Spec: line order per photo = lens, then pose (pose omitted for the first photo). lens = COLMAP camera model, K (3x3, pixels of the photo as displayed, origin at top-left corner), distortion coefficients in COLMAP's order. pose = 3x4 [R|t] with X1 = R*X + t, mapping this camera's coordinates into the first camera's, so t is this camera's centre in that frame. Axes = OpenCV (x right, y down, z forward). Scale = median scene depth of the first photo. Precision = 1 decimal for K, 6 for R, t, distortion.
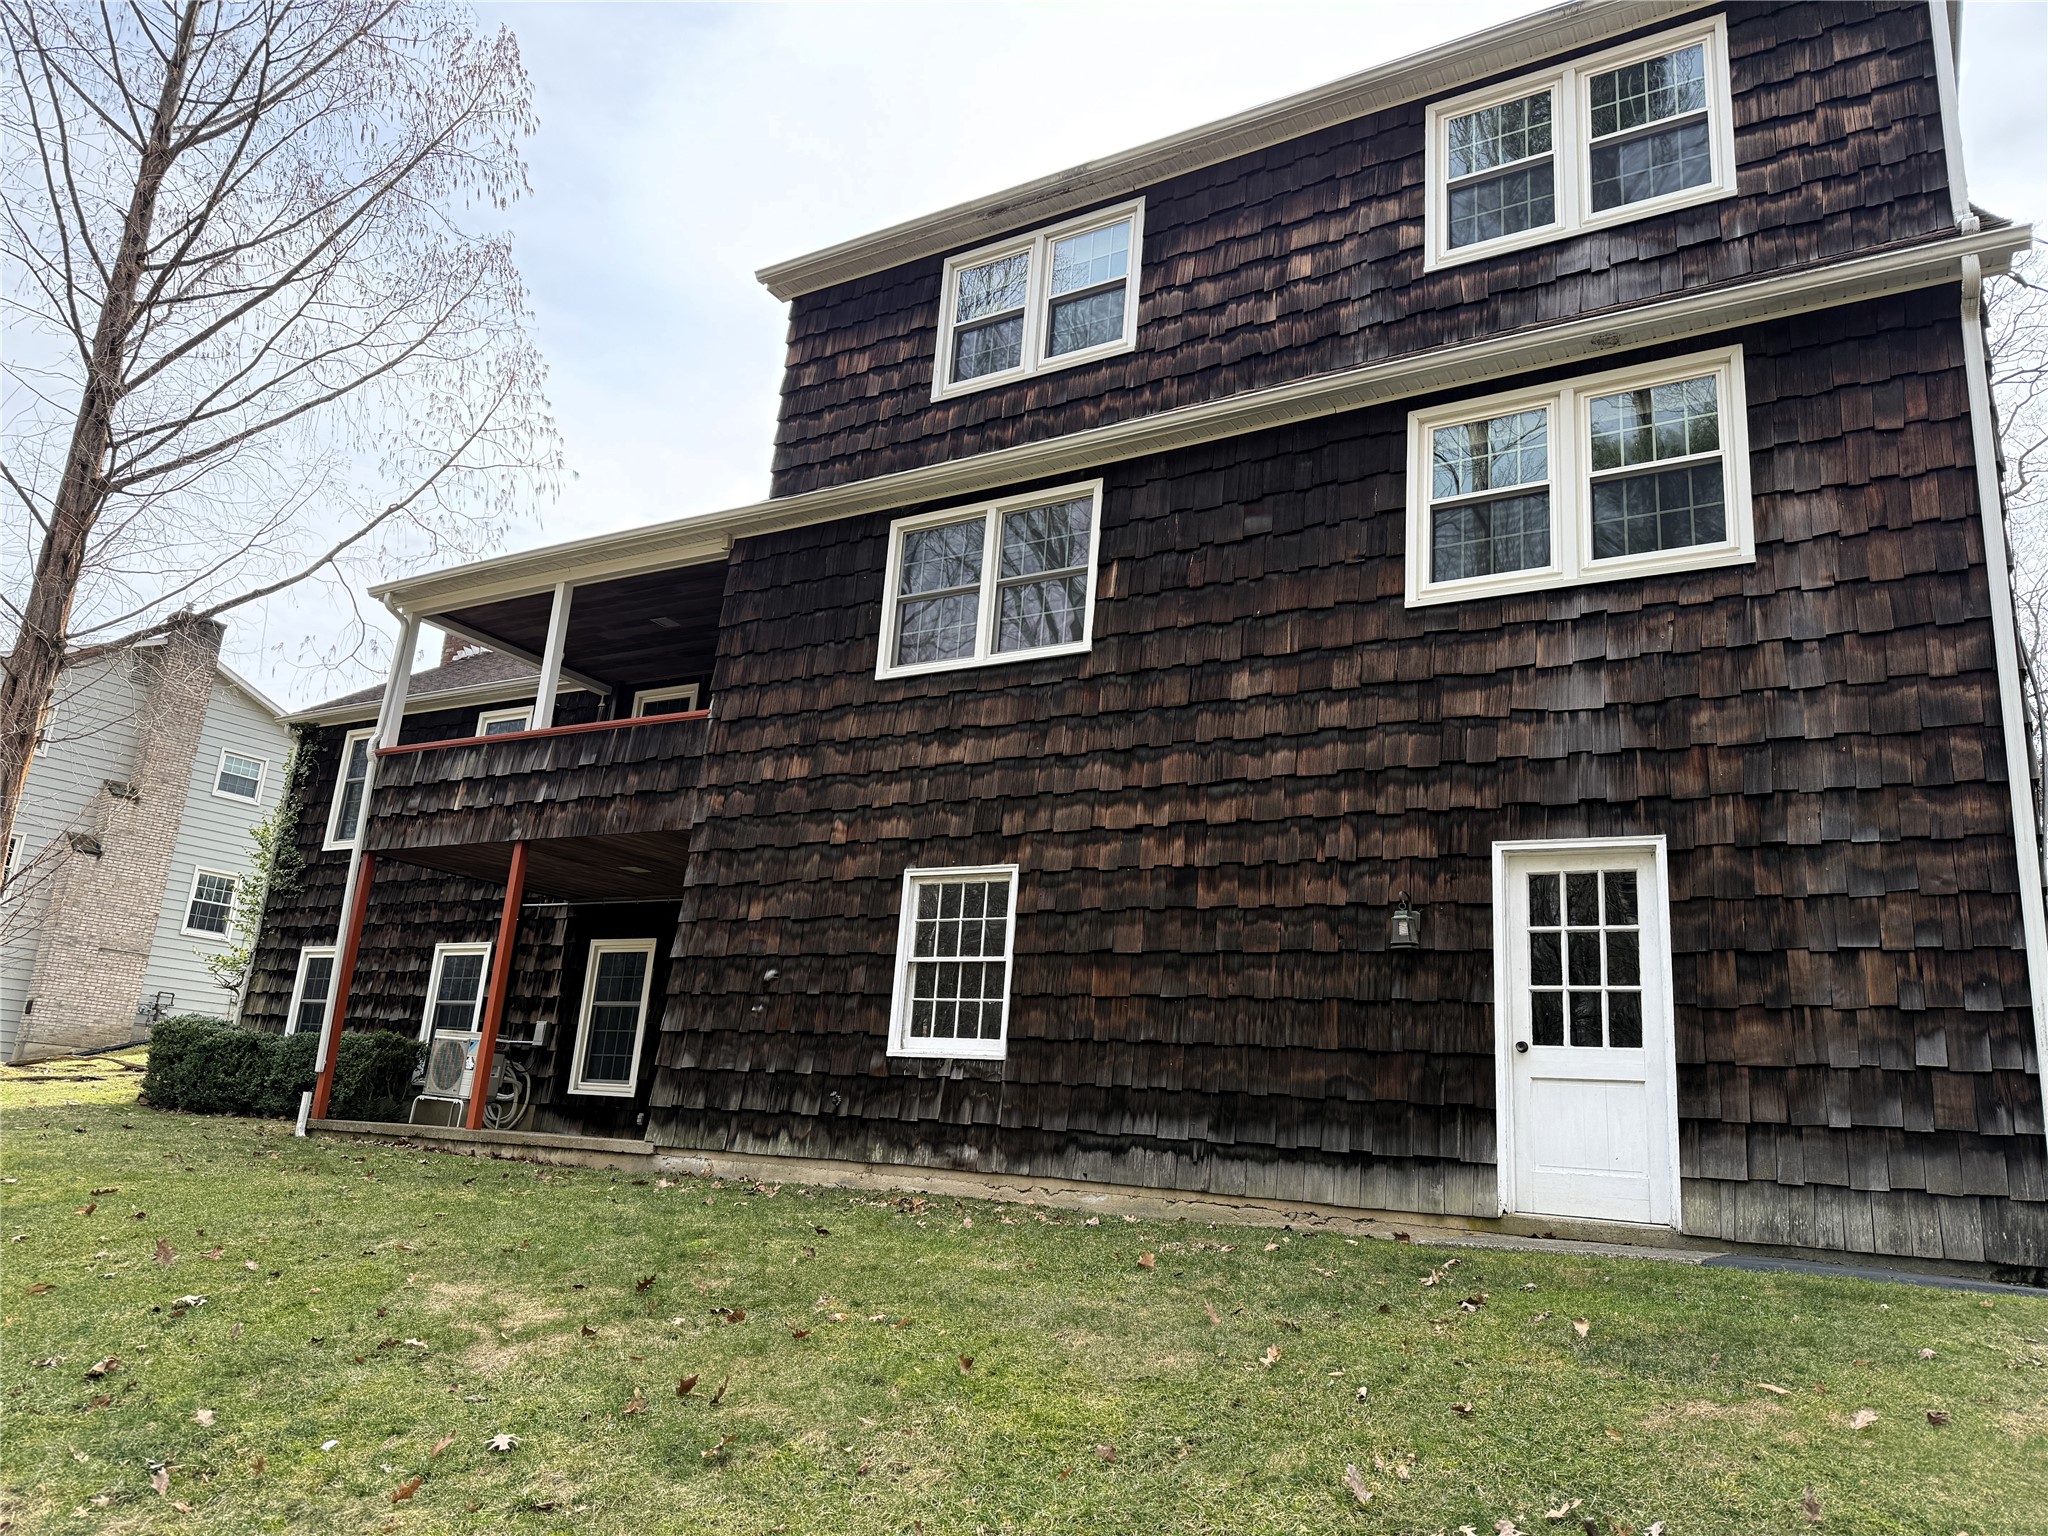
lens RADIAL K [[1468.4, 0, 1021.4], [0, 1468.4, 745.9], [0, 0, 1]] dist [0.095751, -0.128412]
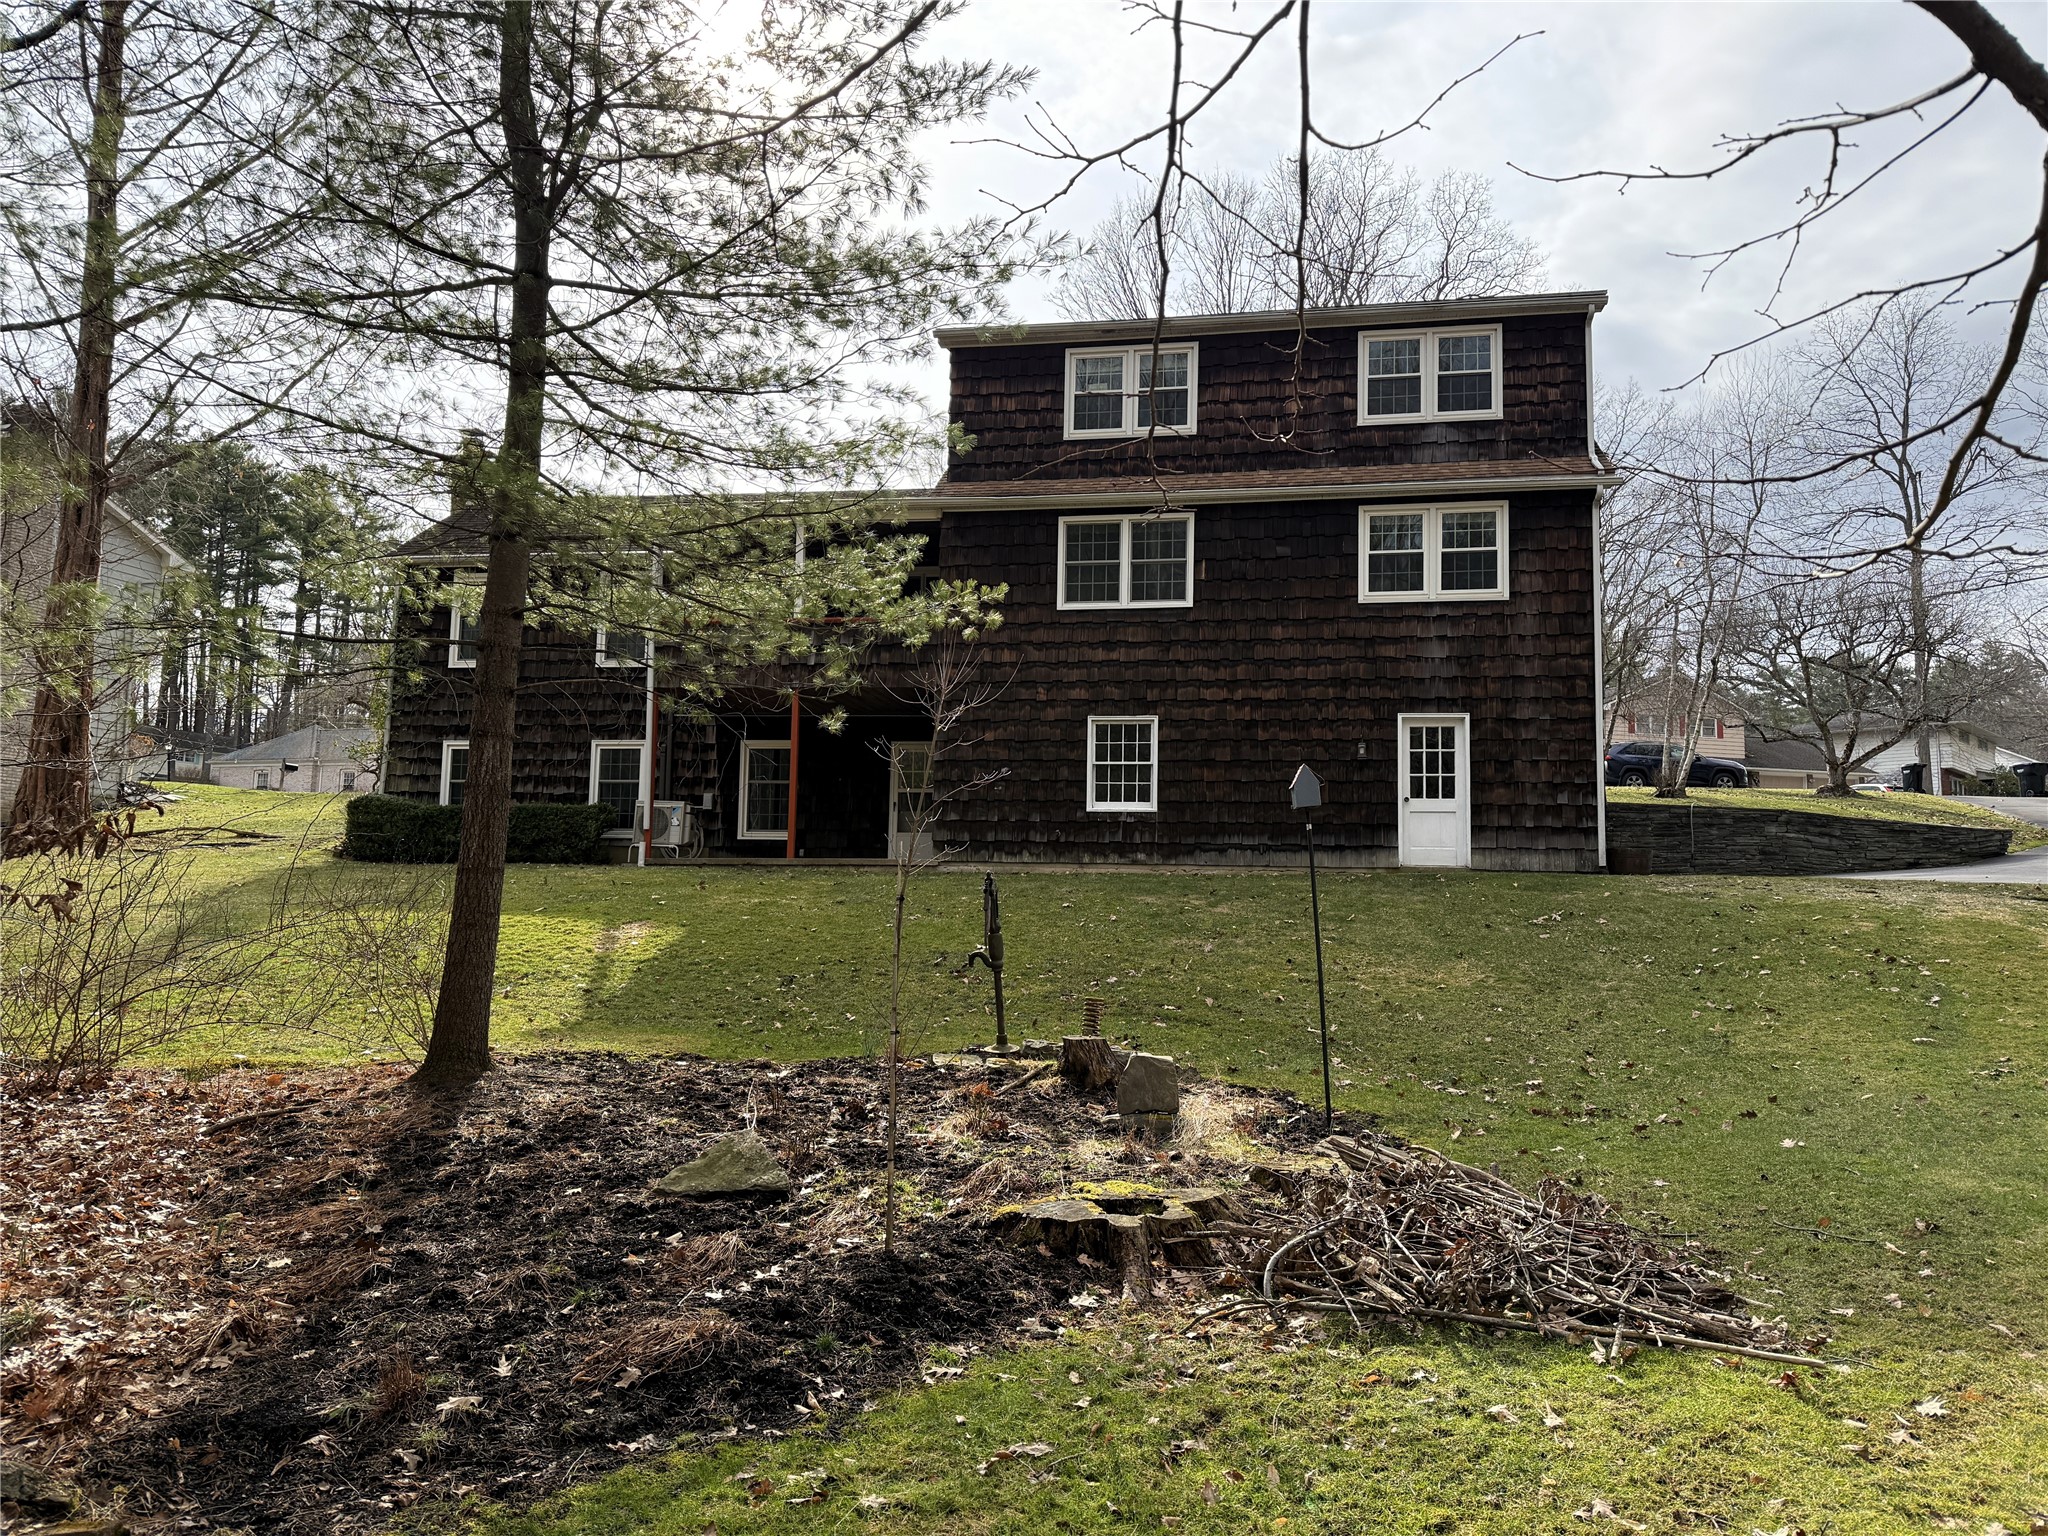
lens RADIAL K [[1449.2, 0, 1051.5], [0, 1449.2, 765.7], [0, 0, 1]] dist [0.092642, -0.000249]
pose [[0.921020, -0.020057, 0.388999, -0.921056], [-0.054025, 0.982443, 0.178568, -0.200479], [-0.385751, -0.185480, 0.903766, -0.747943]]
